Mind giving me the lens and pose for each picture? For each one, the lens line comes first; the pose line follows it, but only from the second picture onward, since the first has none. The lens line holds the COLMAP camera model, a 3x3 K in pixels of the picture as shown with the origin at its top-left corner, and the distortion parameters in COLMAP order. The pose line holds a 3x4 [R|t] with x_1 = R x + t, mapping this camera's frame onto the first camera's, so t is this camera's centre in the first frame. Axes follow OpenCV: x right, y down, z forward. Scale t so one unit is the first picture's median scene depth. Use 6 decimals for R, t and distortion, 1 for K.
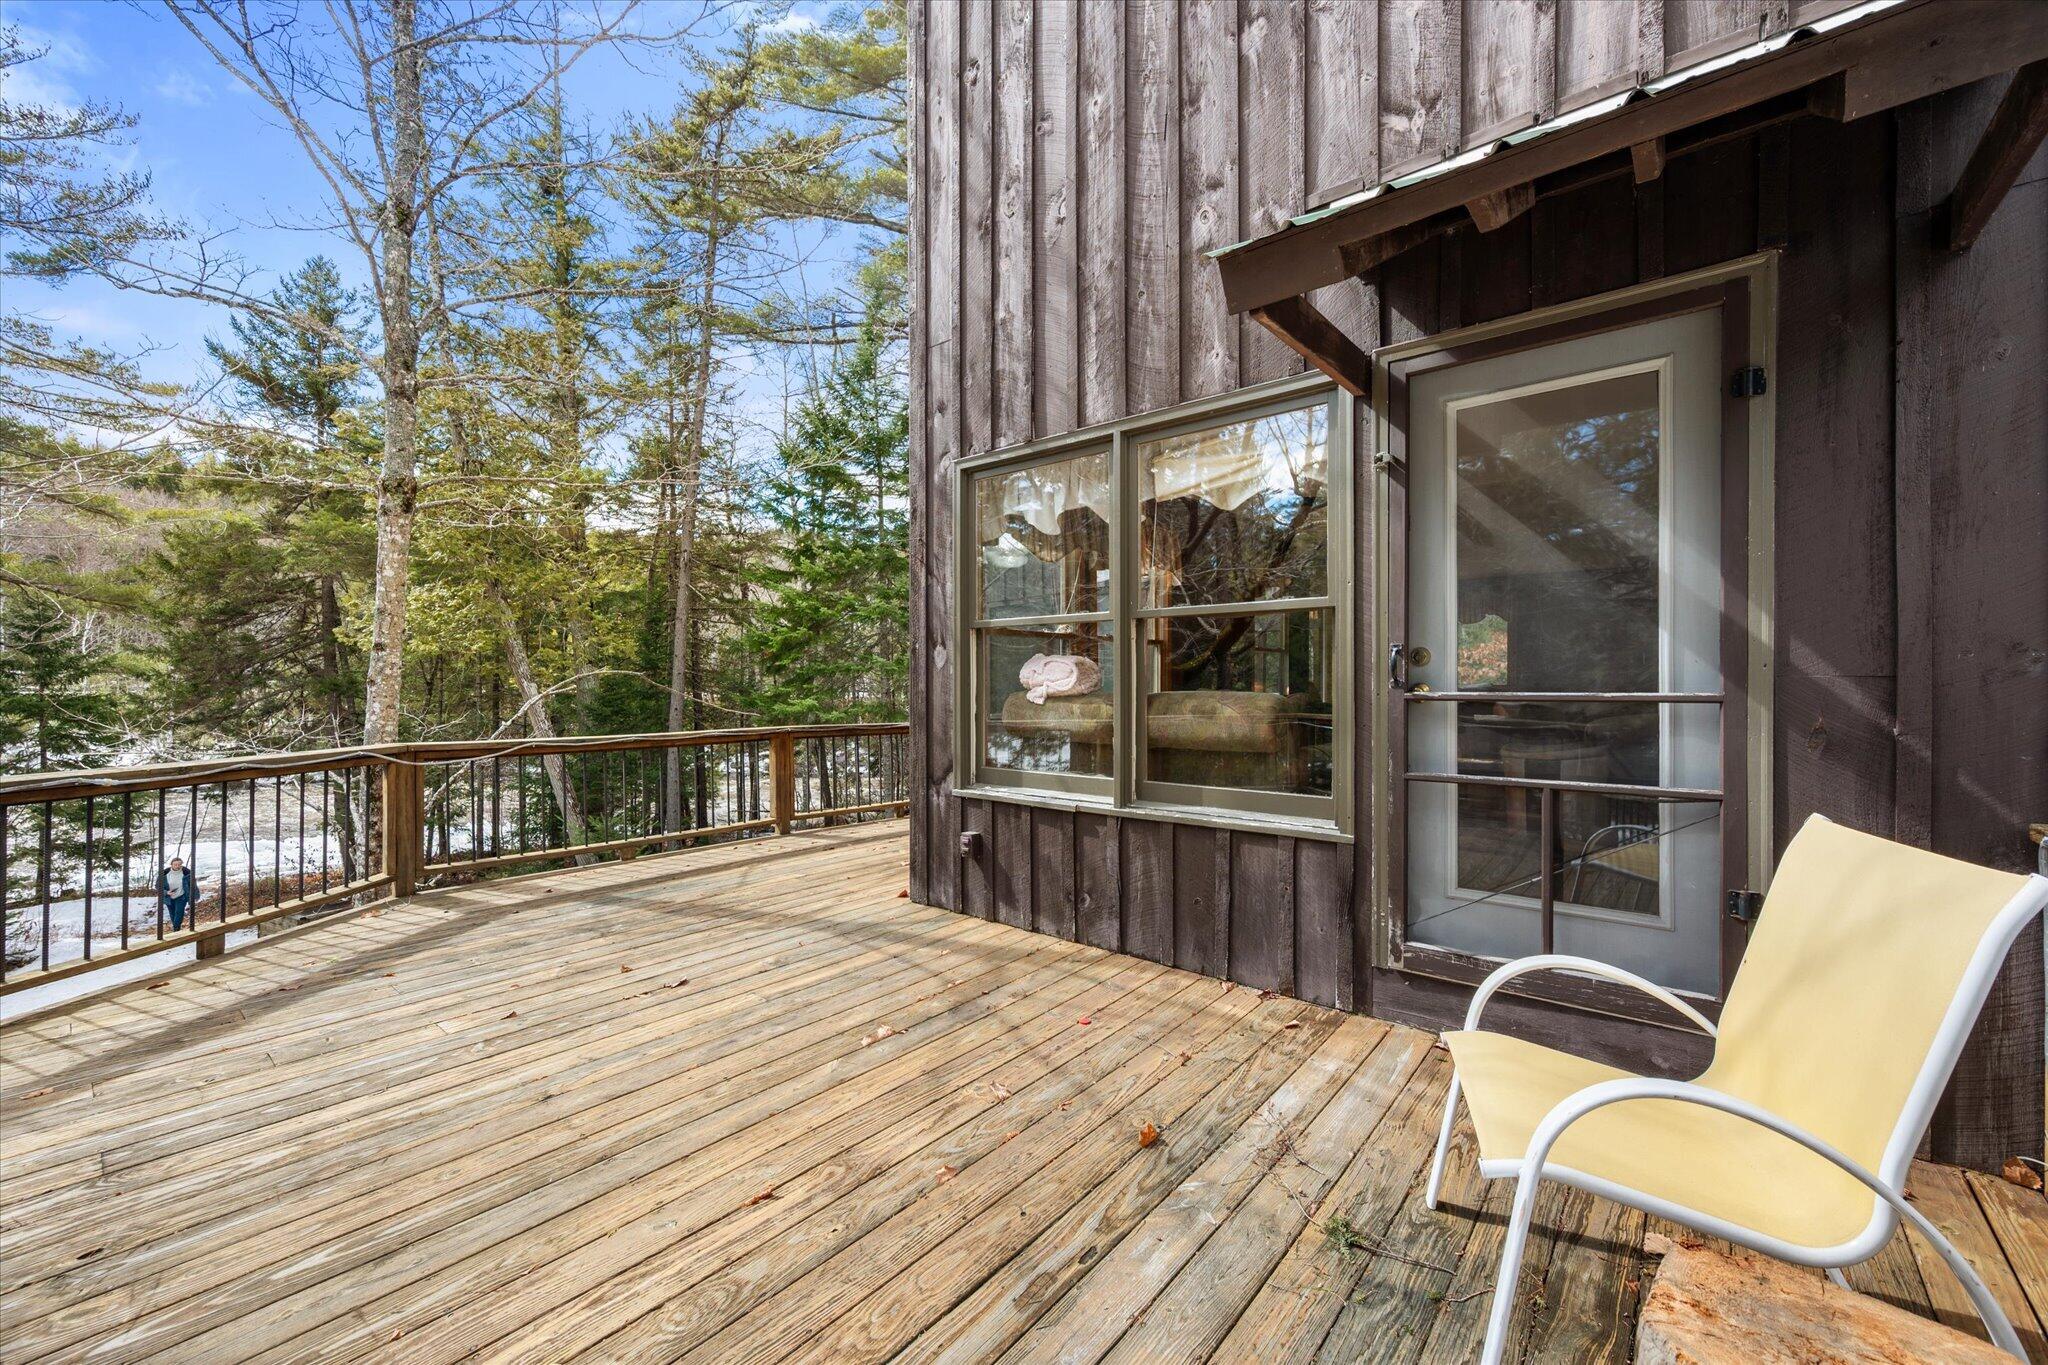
lens RADIAL K [[819.6, 0, 1027.2], [0, 819.6, 689.2], [0, 0, 1]] dist [-0.001338, -0.000066]
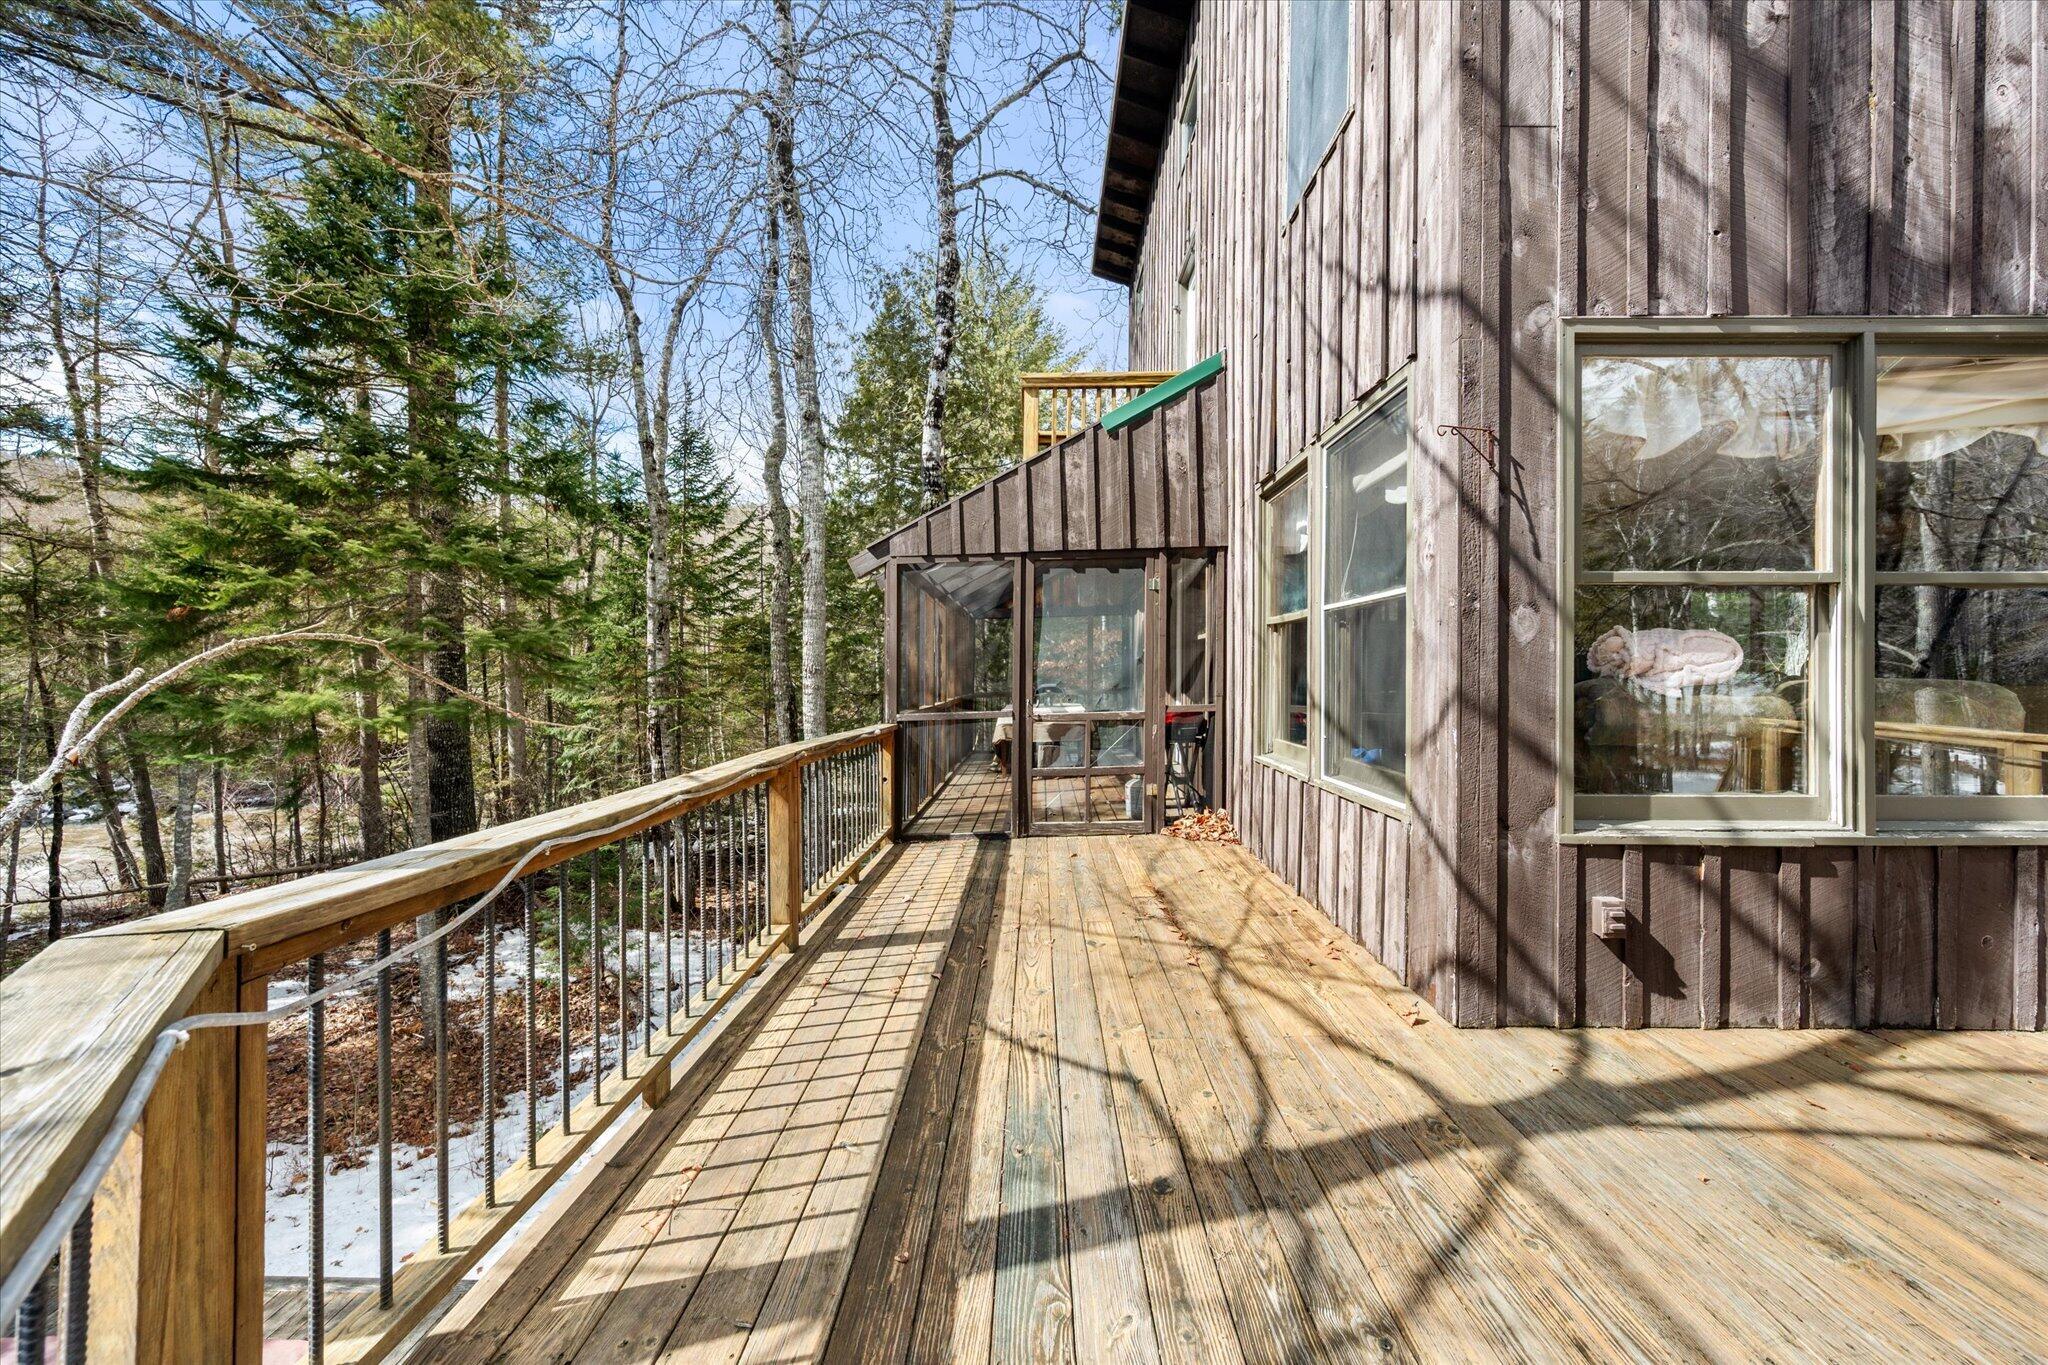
lens RADIAL K [[812.4, 0, 1029.2], [0, 812.4, 675.4], [0, 0, 1]] dist [0.000150, -0.000421]
pose [[0.772221, 0.003014, 0.635347, -0.930621], [0.001243, 0.999980, -0.006256, 0.003355], [-0.635353, 0.005621, 0.772202, 0.894287]]
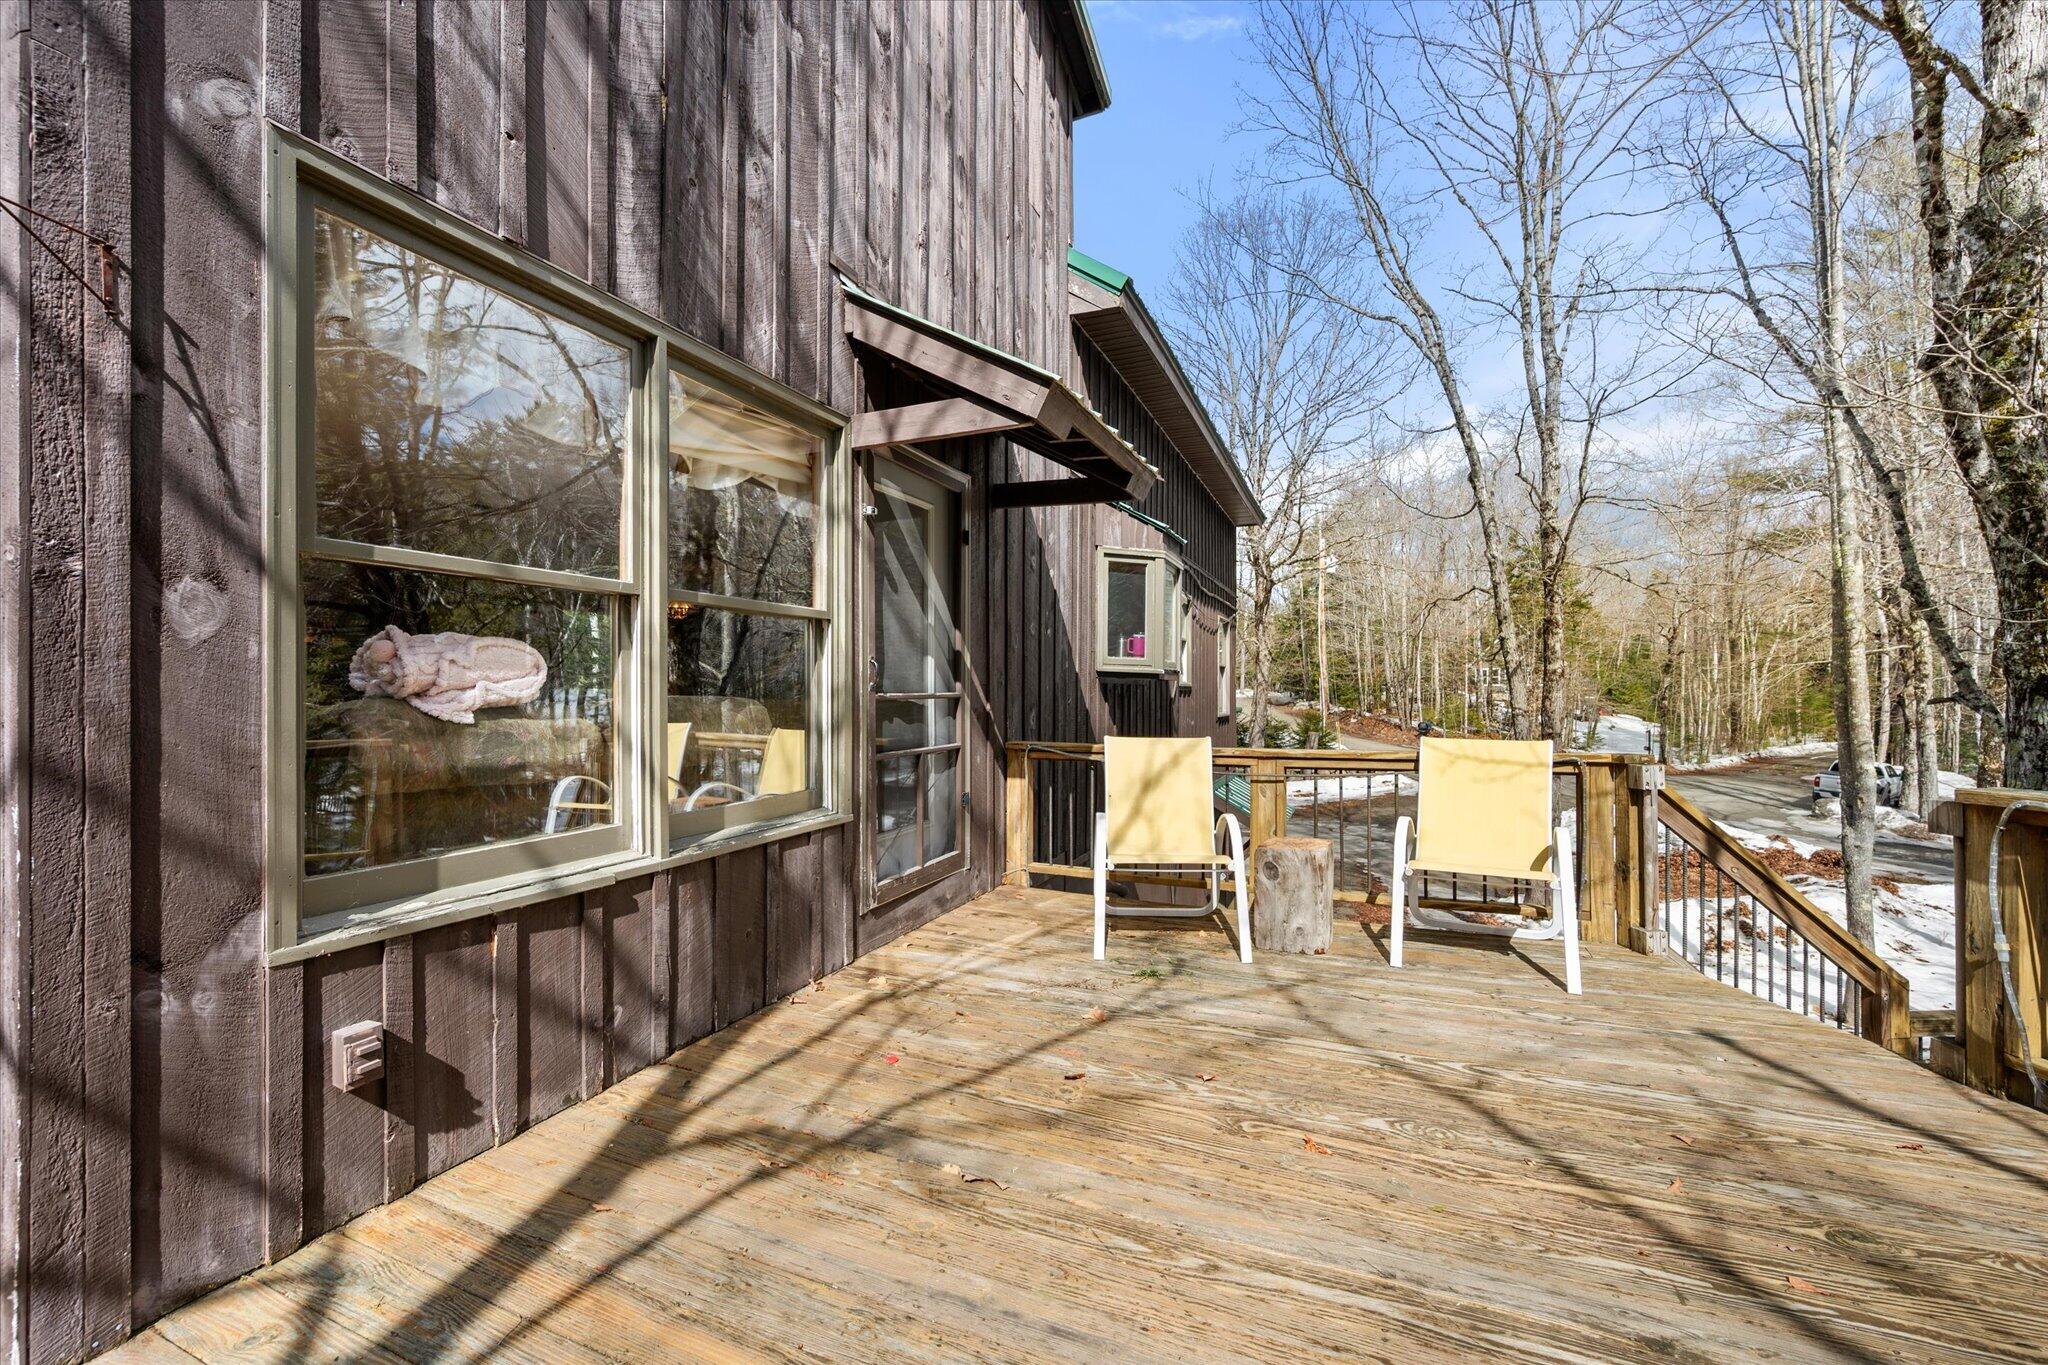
lens RADIAL K [[819.6, 0, 1027.2], [0, 819.6, 689.2], [0, 0, 1]] dist [-0.001338, -0.000066]
pose [[-0.290931, 0.002060, 0.956742, -0.660235], [0.008450, 0.999964, 0.000417, -0.001310], [-0.956707, 0.008206, -0.290938, 0.883408]]
